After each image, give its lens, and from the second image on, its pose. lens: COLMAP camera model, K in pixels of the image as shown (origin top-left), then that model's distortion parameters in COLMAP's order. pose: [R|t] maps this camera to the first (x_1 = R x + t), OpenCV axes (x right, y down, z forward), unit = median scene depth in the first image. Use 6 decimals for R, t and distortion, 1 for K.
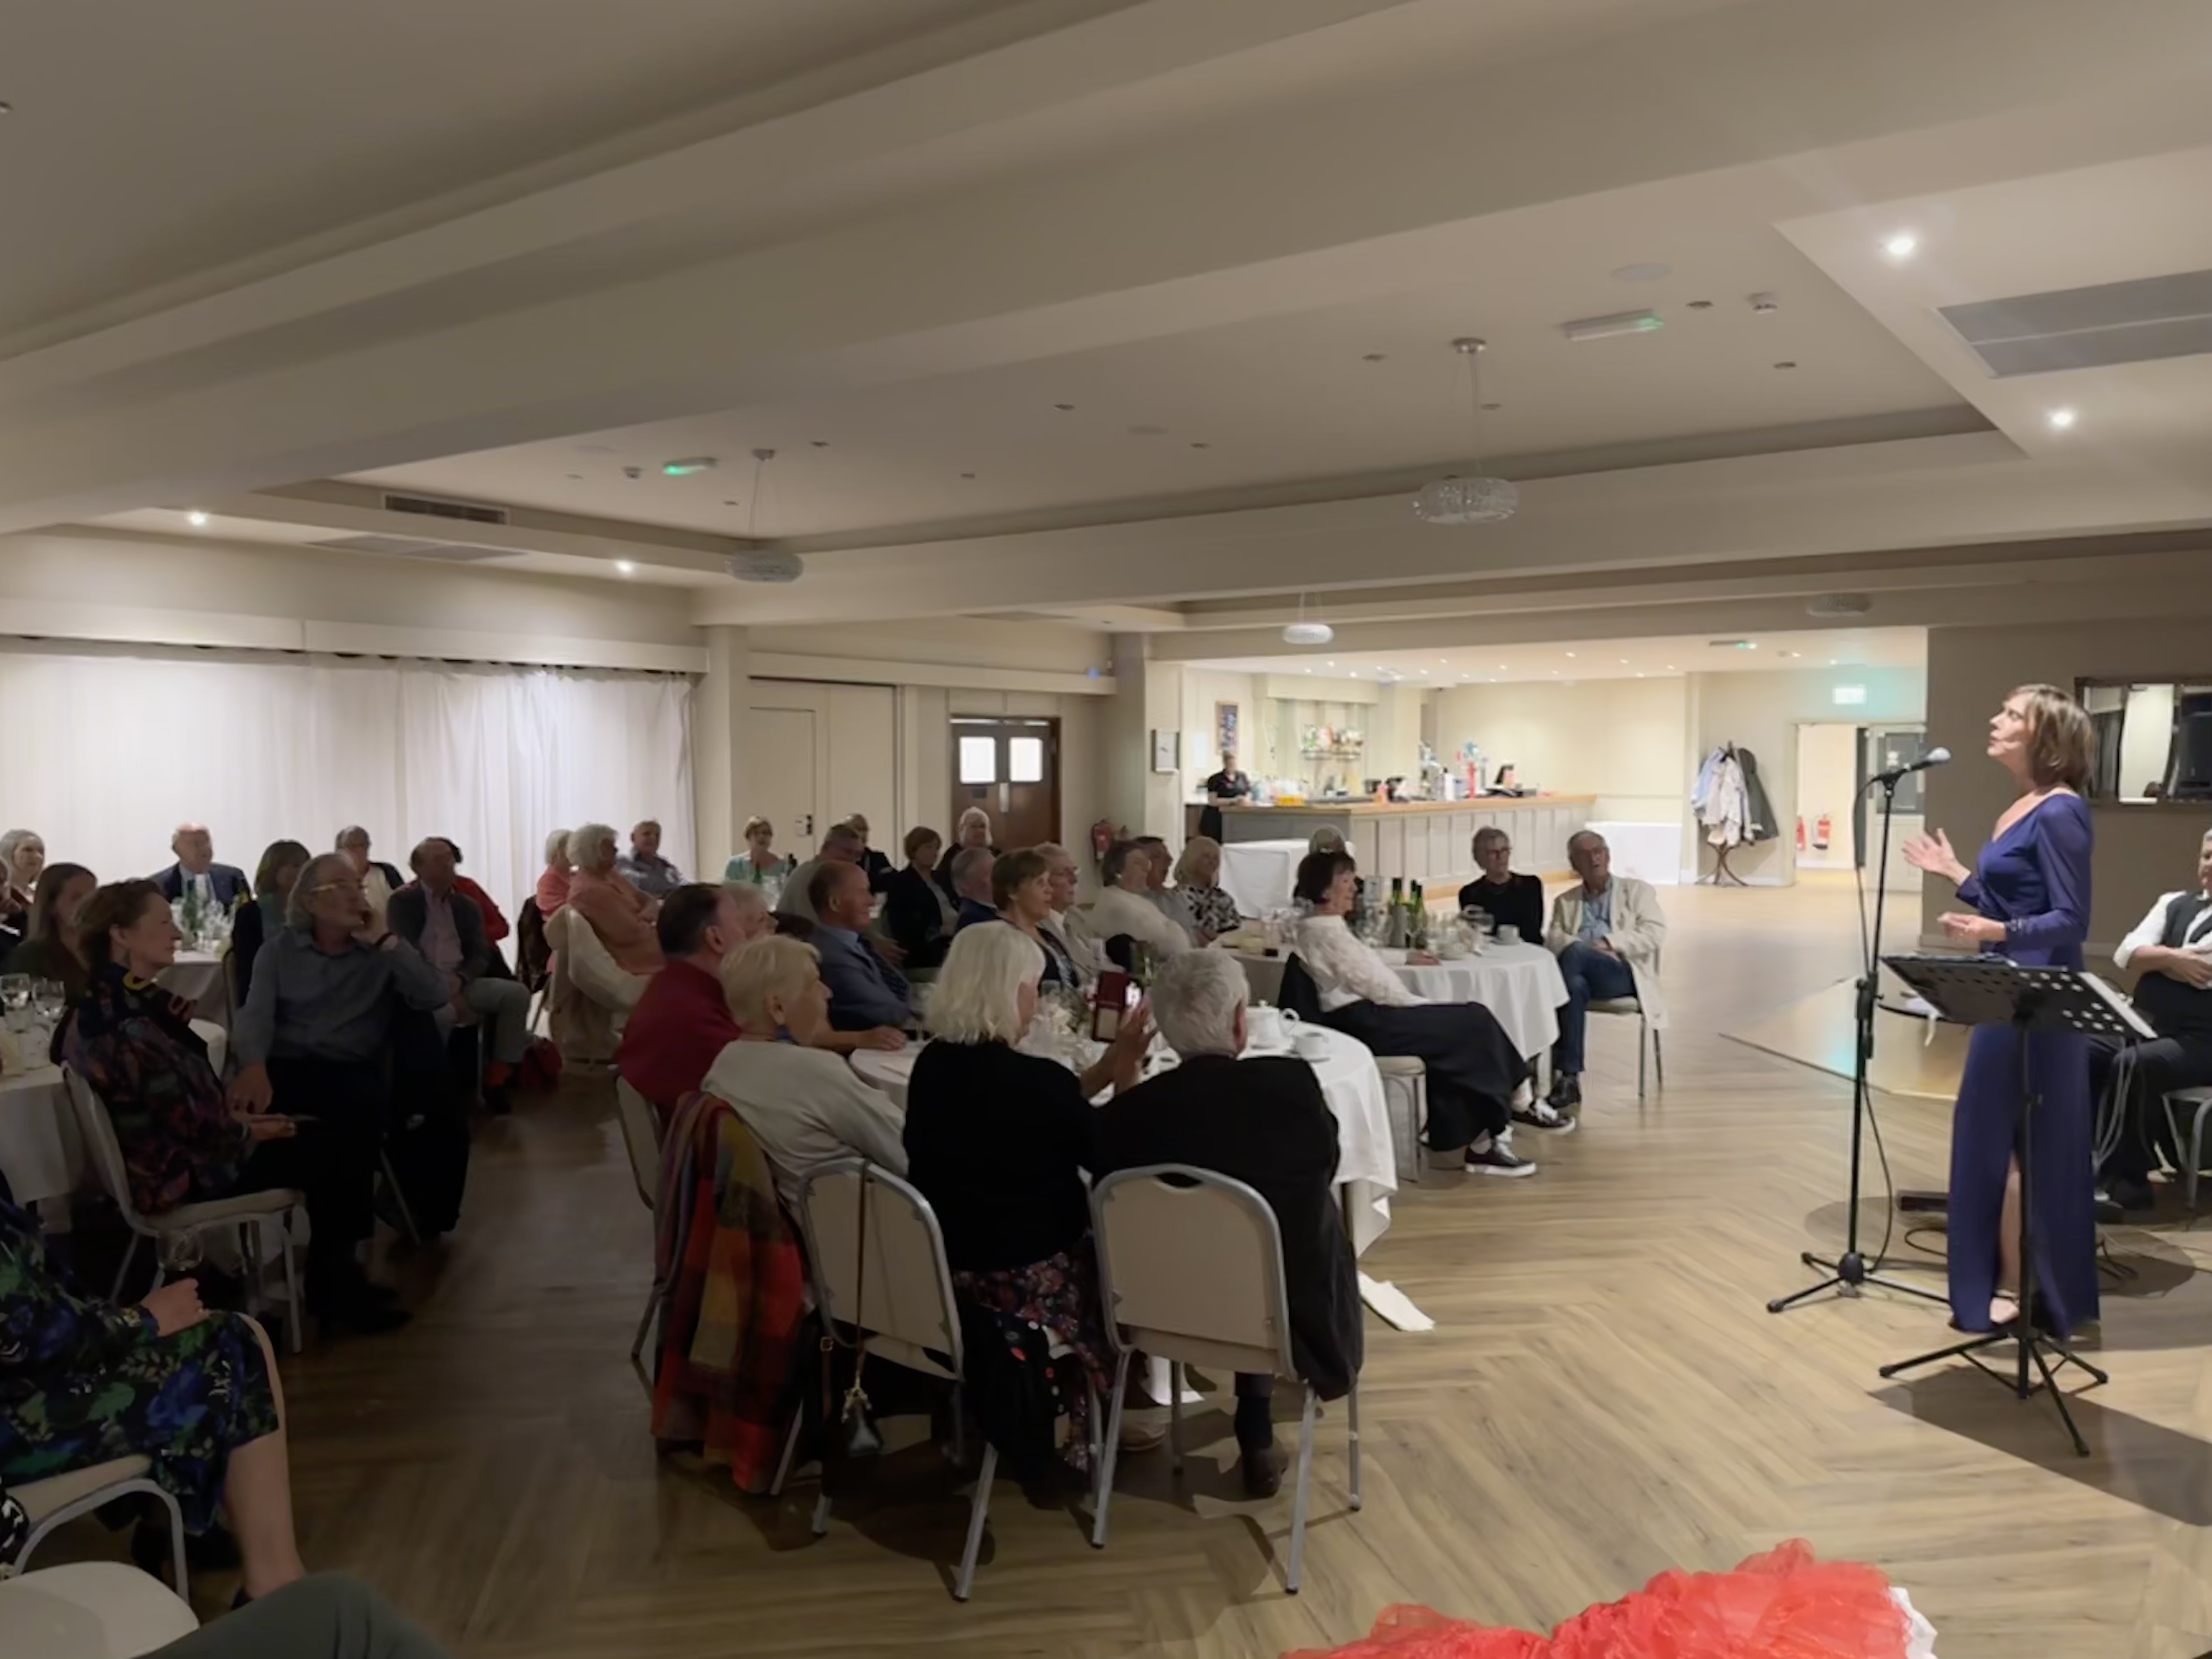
lens RADIAL K [[1741.6, 0, 1105.9], [0, 1741.6, 818.4], [0, 0, 1]] dist [0.006545, 0.007770]
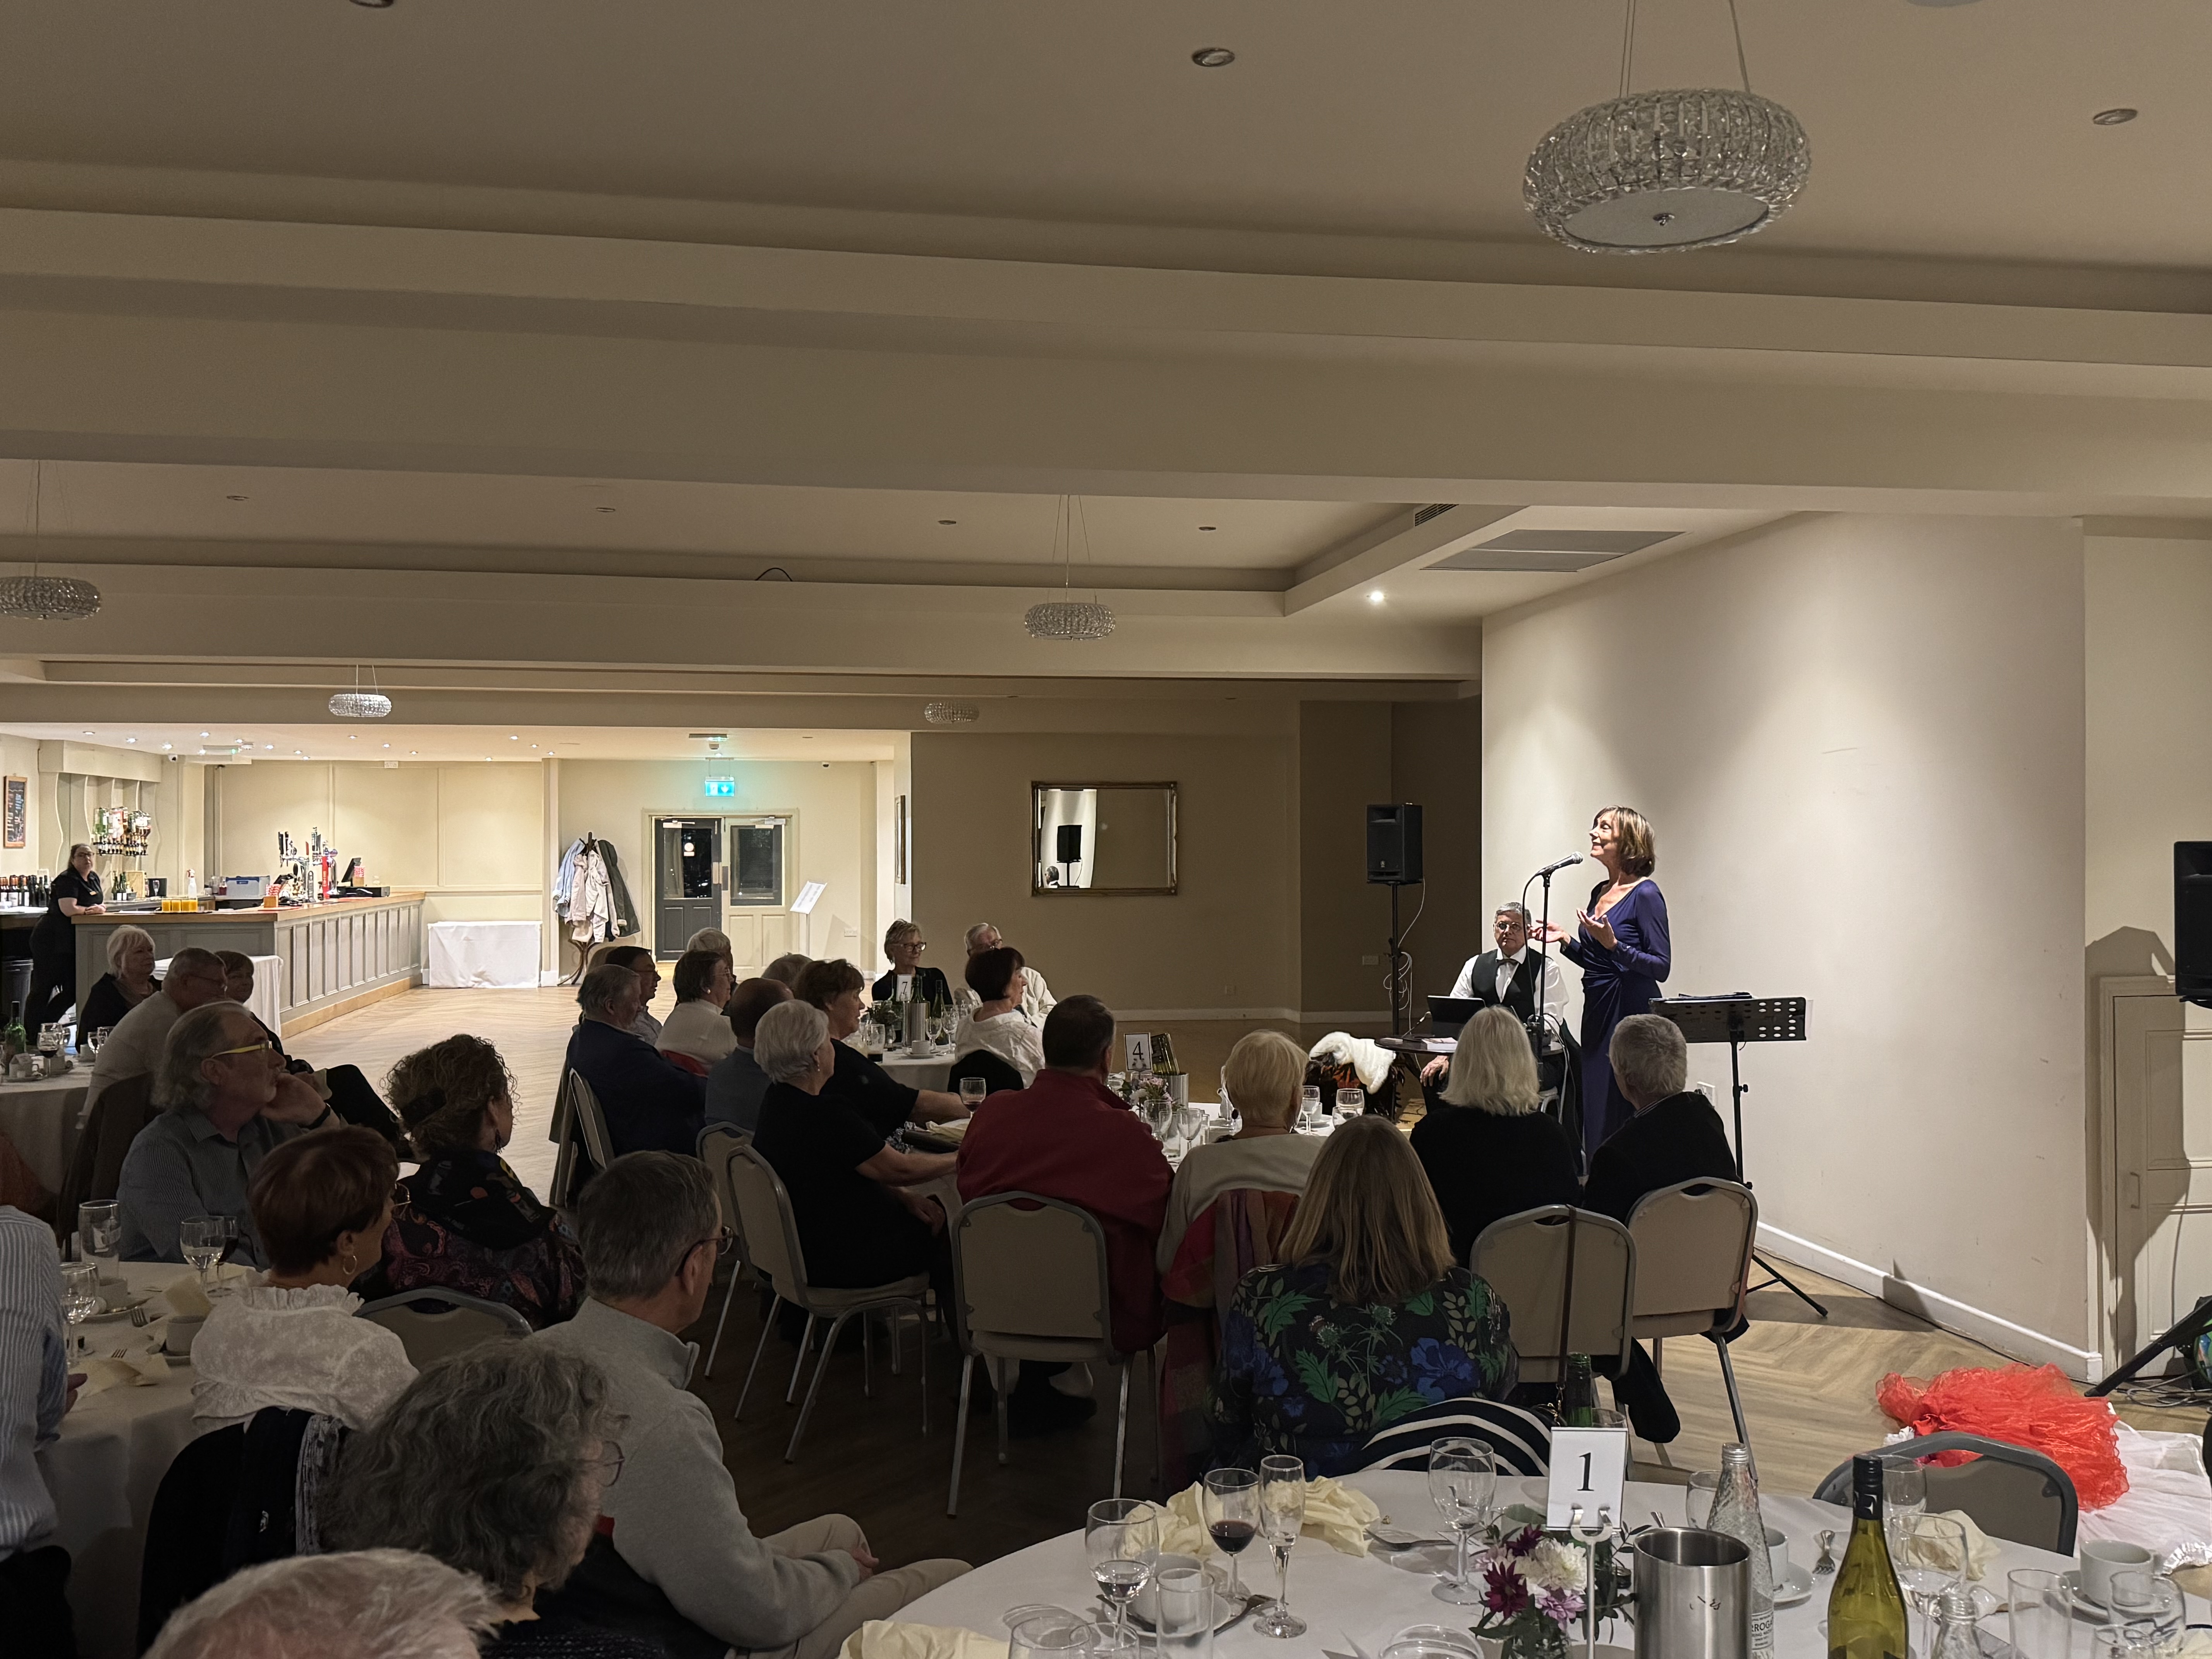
lens RADIAL K [[1998.3, 0, 1106.4], [0, 1998.3, 830.2], [0, 0, 1]] dist [0.104332, 0.000525]
pose [[0.682091, 0.005445, 0.731247, -0.845745], [0.024967, 0.999216, -0.030729, -0.016508], [-0.730841, 0.039217, 0.681420, 0.160611]]
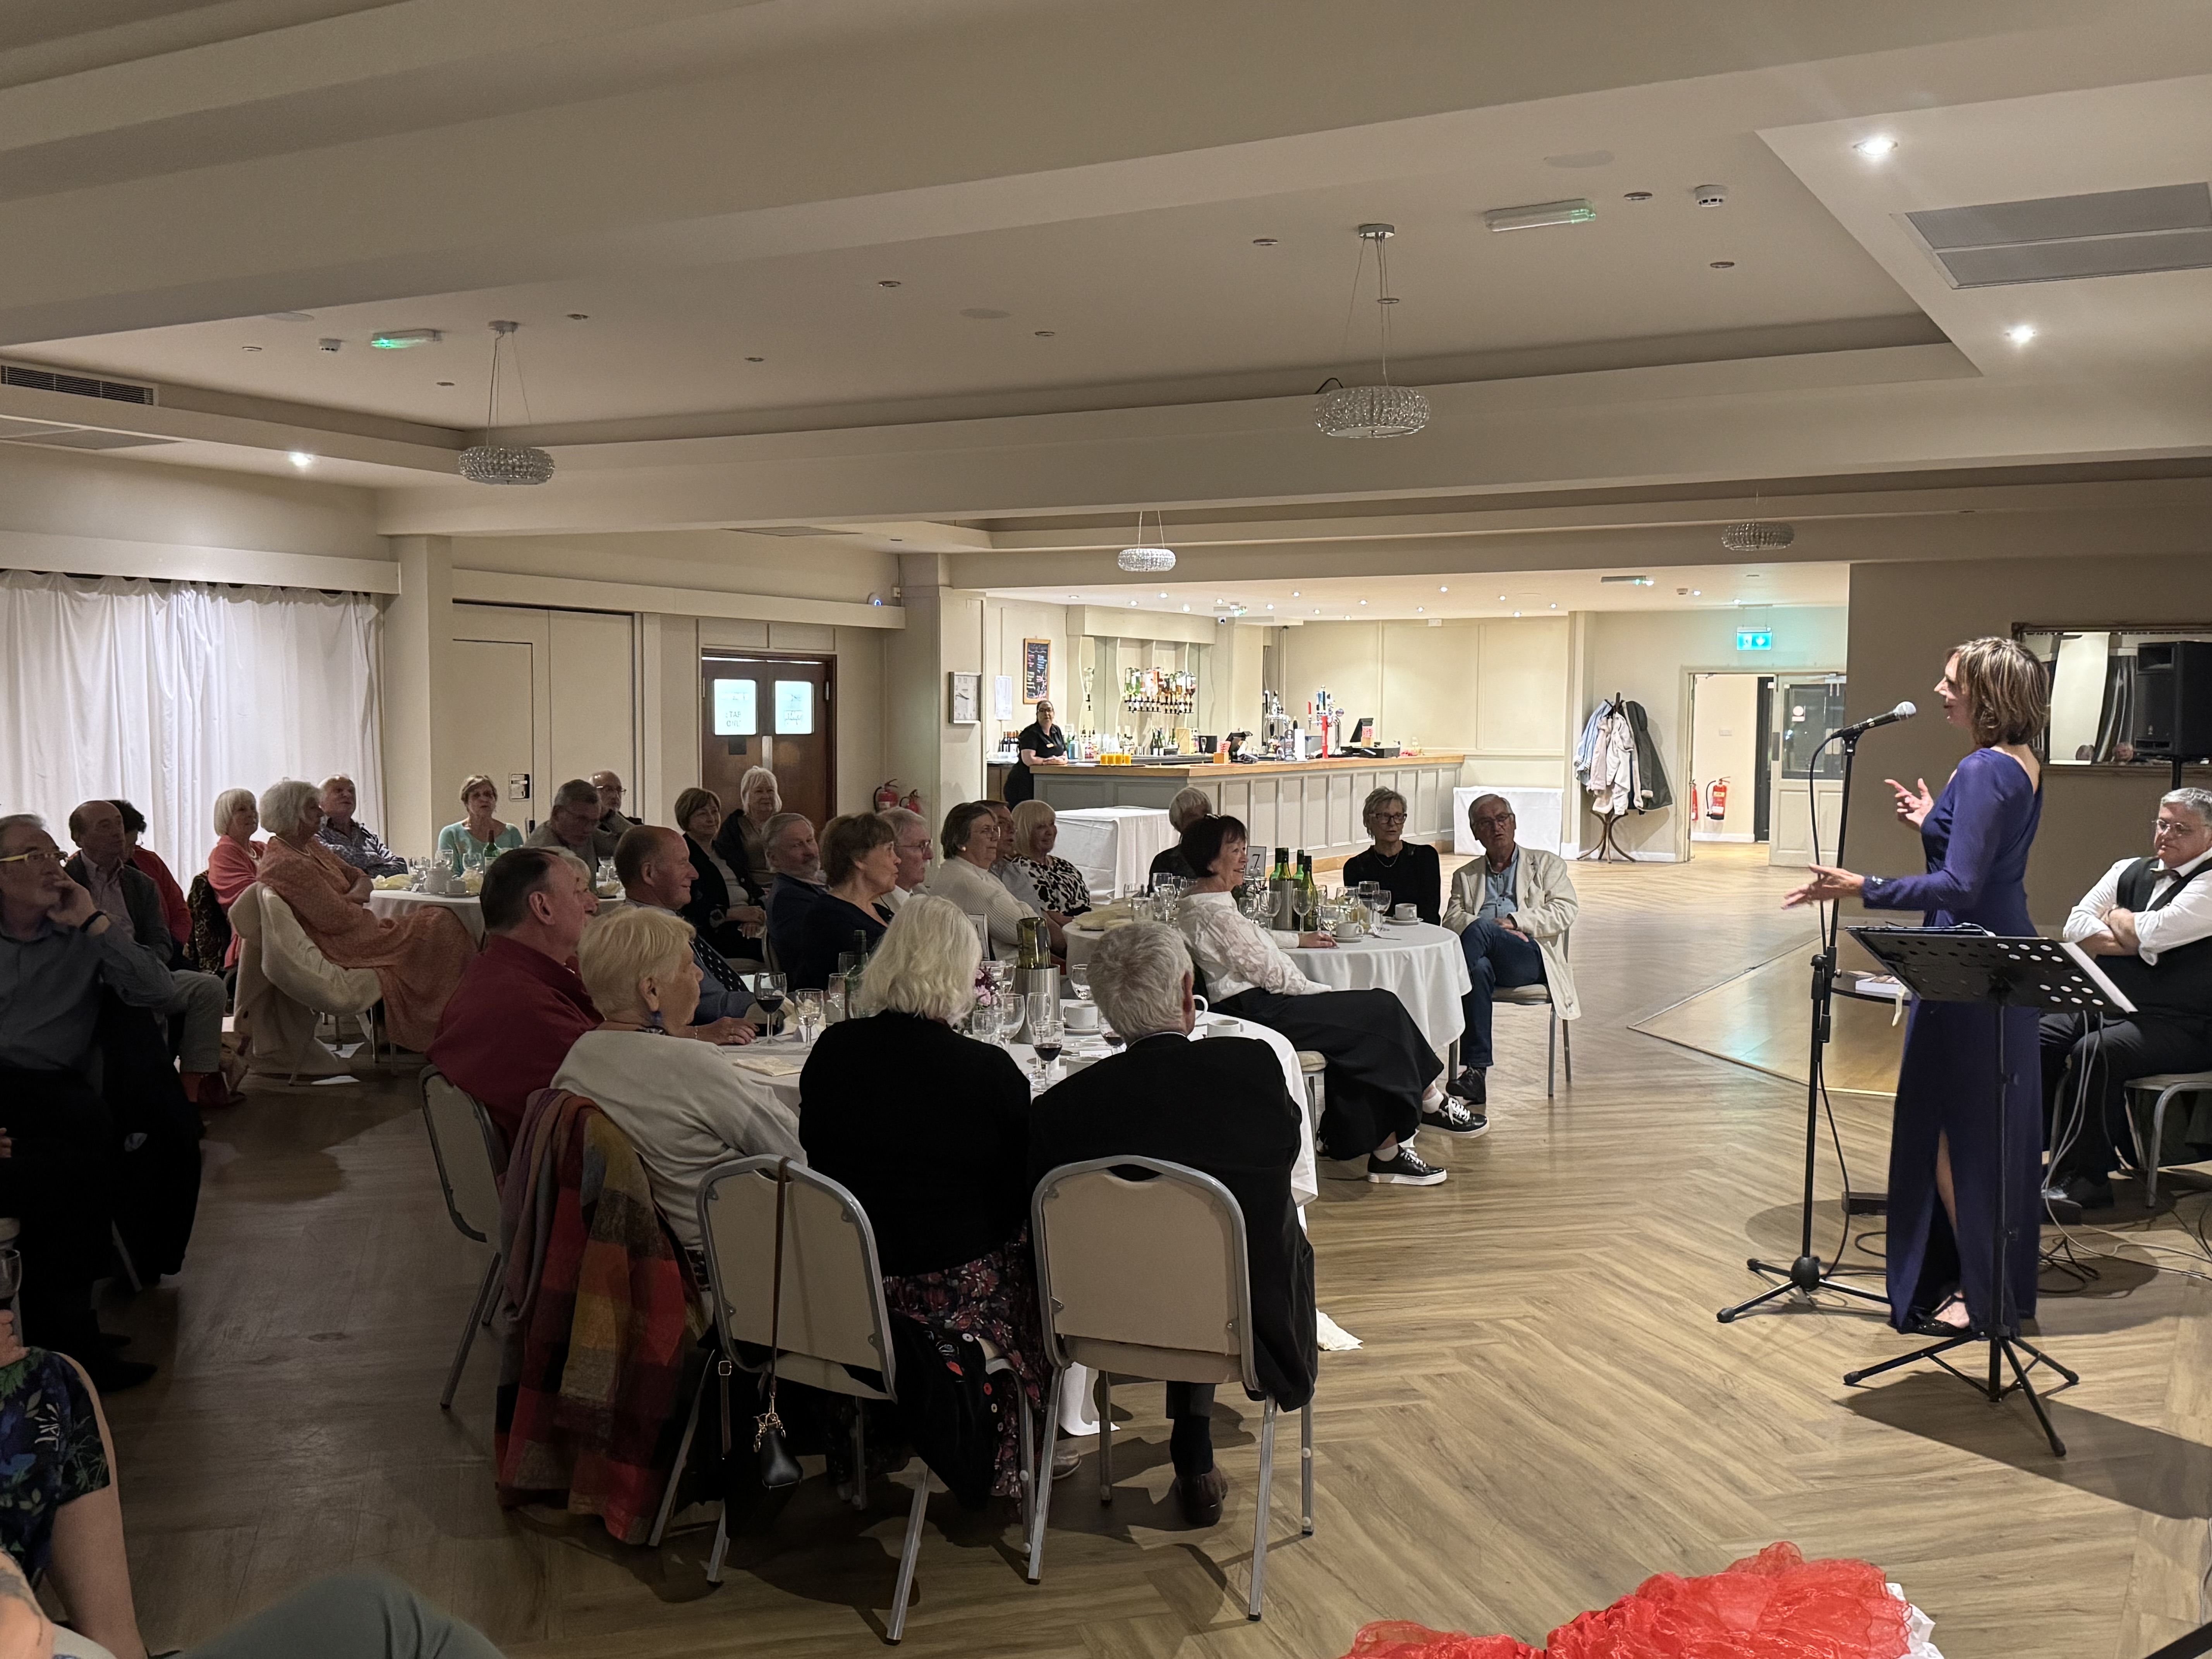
lens RADIAL K [[2153.9, 0, 1106.0], [0, 2153.9, 829.5], [0, 0, 1]] dist [0.059058, -0.021323]
pose [[0.992510, 0.001315, 0.122157, -0.067515], [-0.003984, 0.999759, 0.021609, 0.002732], [-0.122099, -0.021934, 0.992276, -0.069128]]
